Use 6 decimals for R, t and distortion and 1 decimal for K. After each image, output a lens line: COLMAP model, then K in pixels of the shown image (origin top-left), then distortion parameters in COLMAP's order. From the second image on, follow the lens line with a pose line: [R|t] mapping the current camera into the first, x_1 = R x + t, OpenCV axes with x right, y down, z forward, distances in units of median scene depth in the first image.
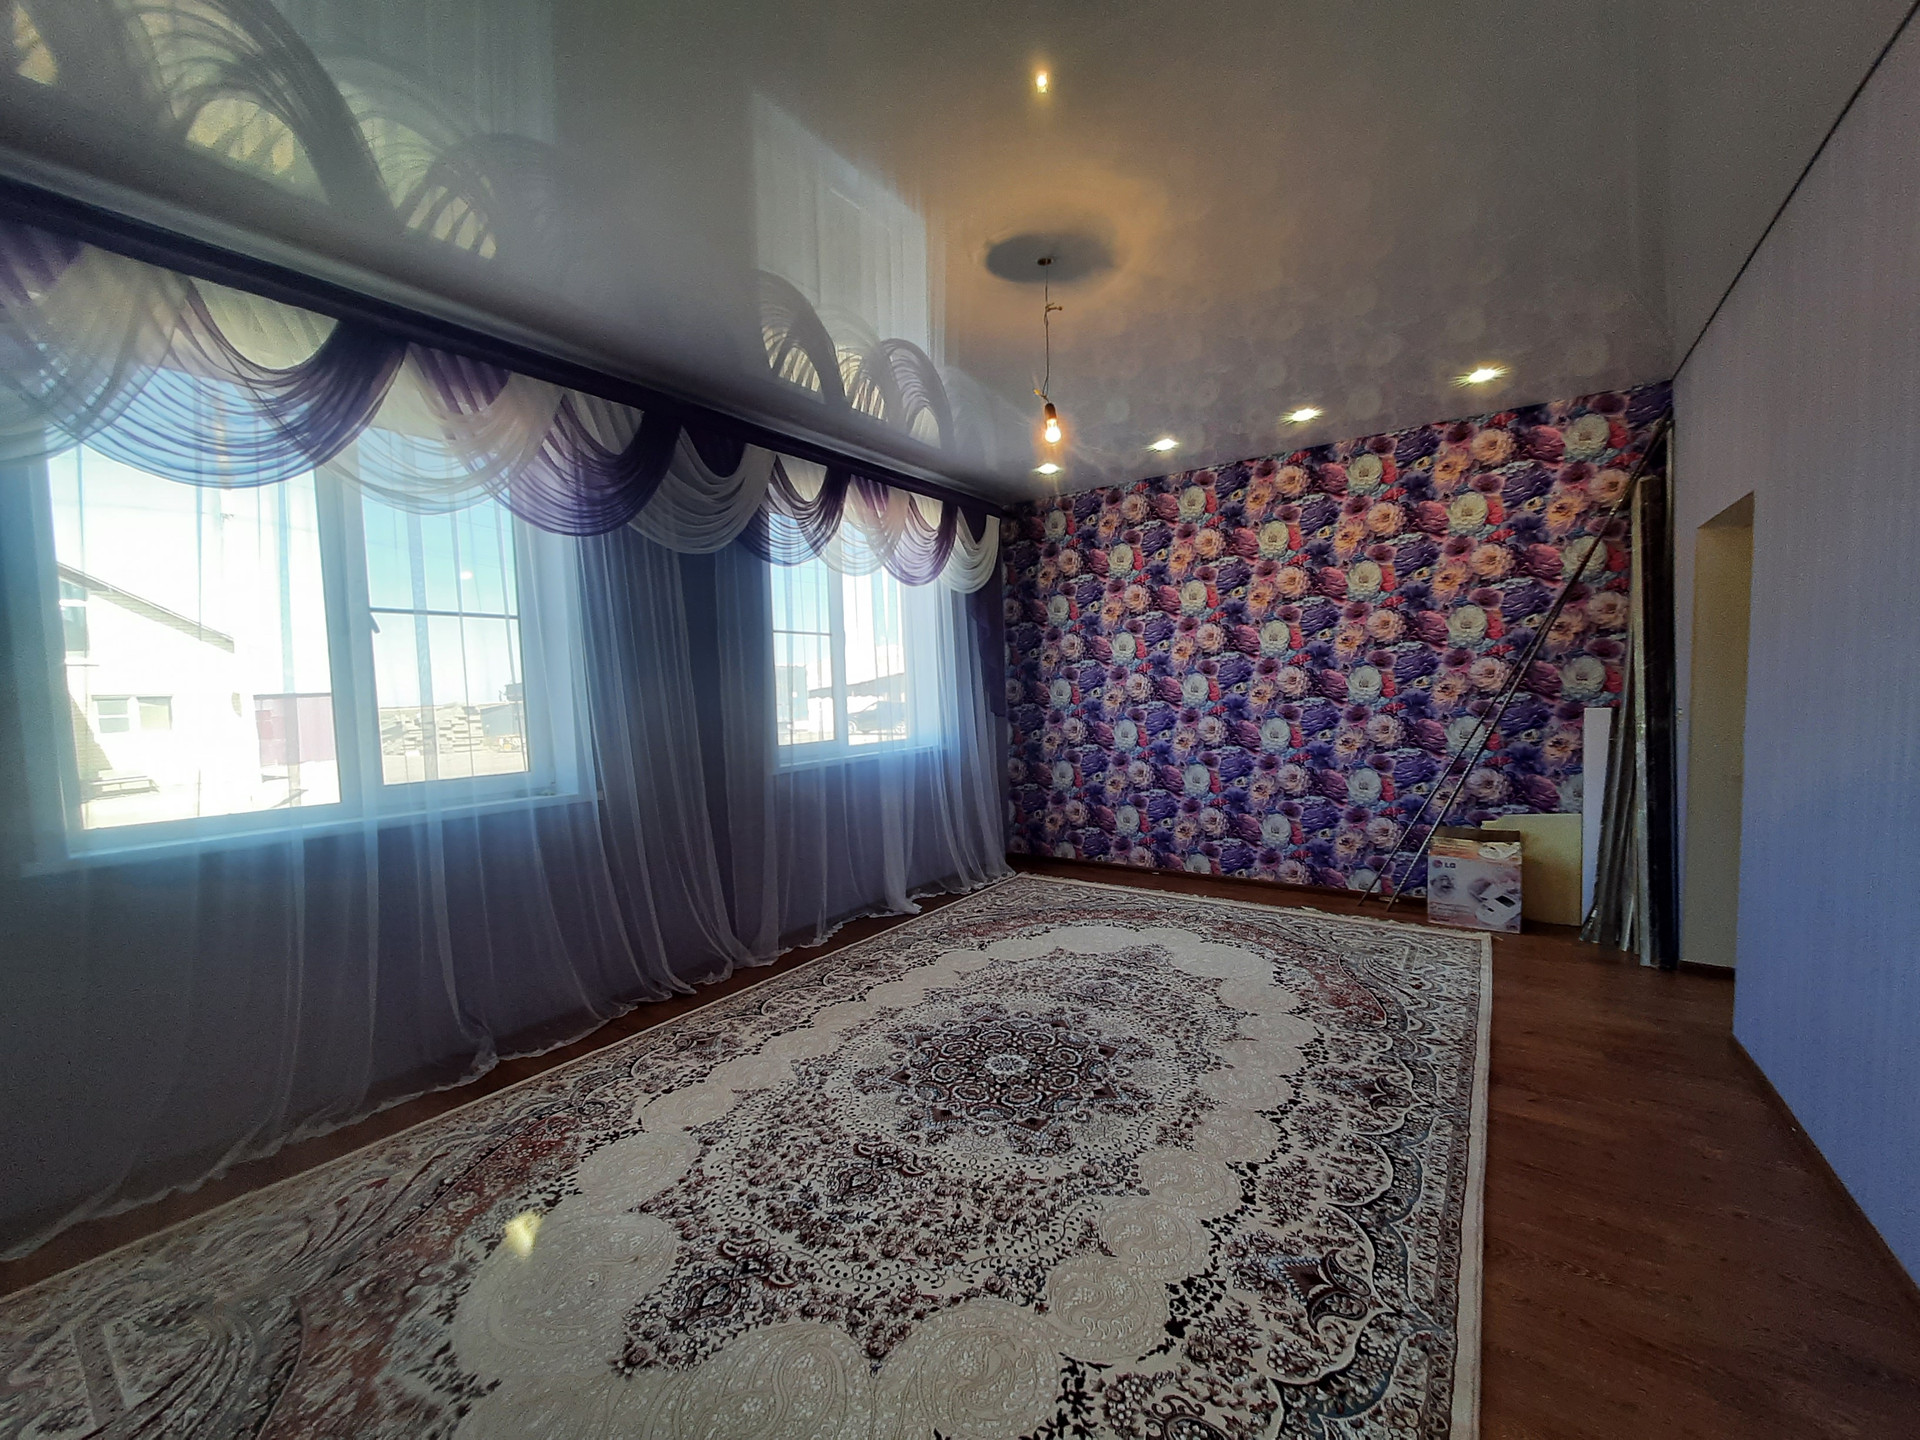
lens RADIAL K [[791.7, 0, 967.7], [0, 791.7, 704.0], [0, 0, 1]] dist [-0.000740, -0.000339]
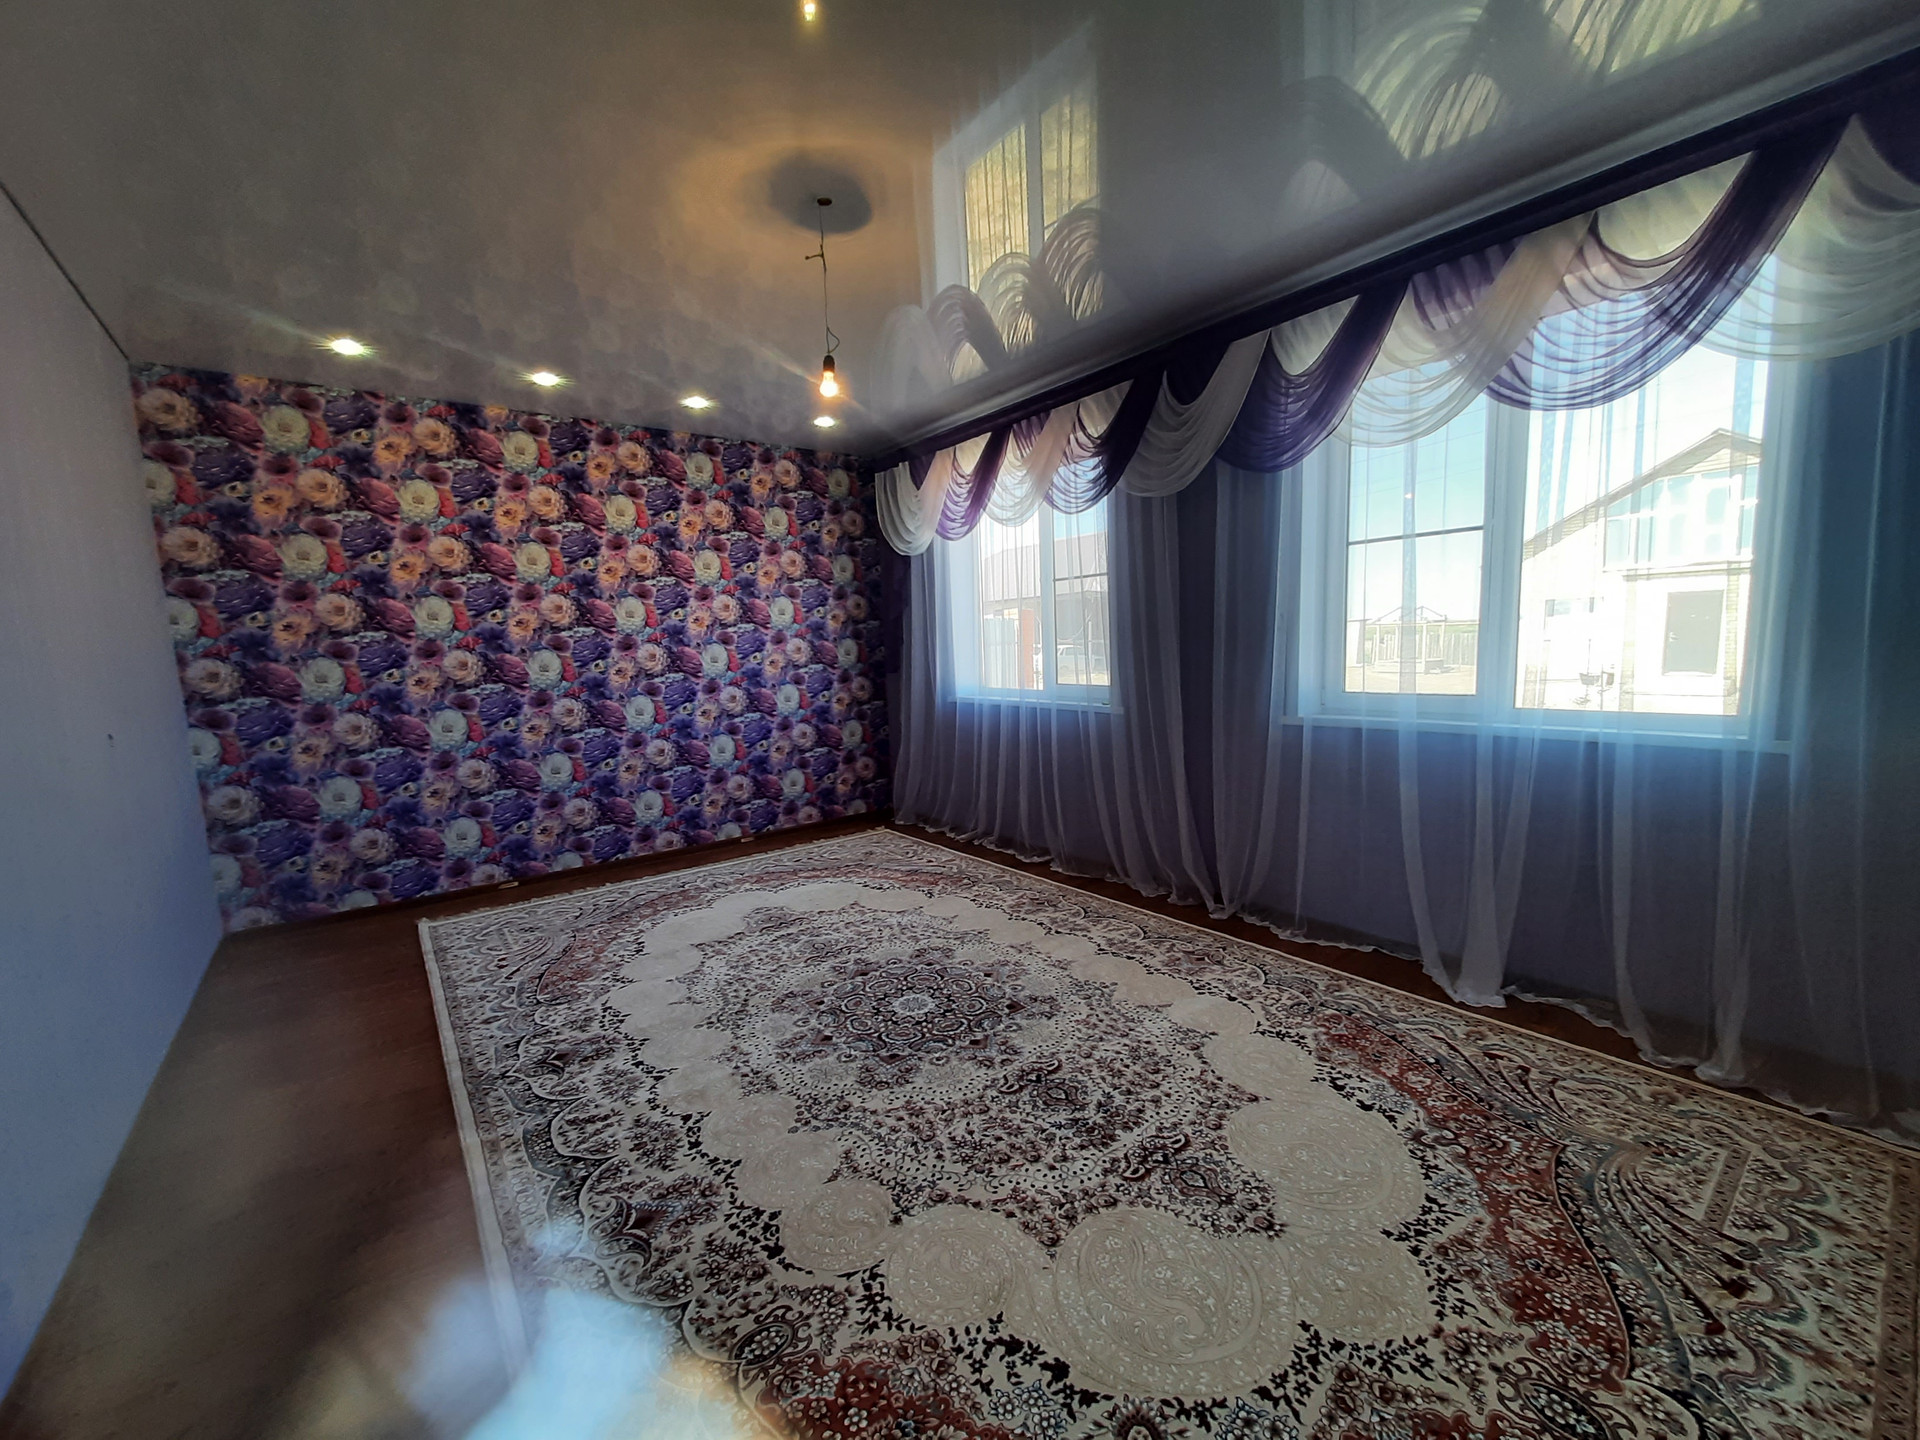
lens RADIAL K [[765.0, 0, 965.2], [0, 765.0, 735.1], [0, 0, 1]] dist [0.000871, -0.000312]
pose [[-0.309142, 0.158388, -0.937734, 0.929039], [0.035483, 0.987268, 0.155056, -0.058497], [0.950354, 0.014661, -0.310827, 1.373678]]
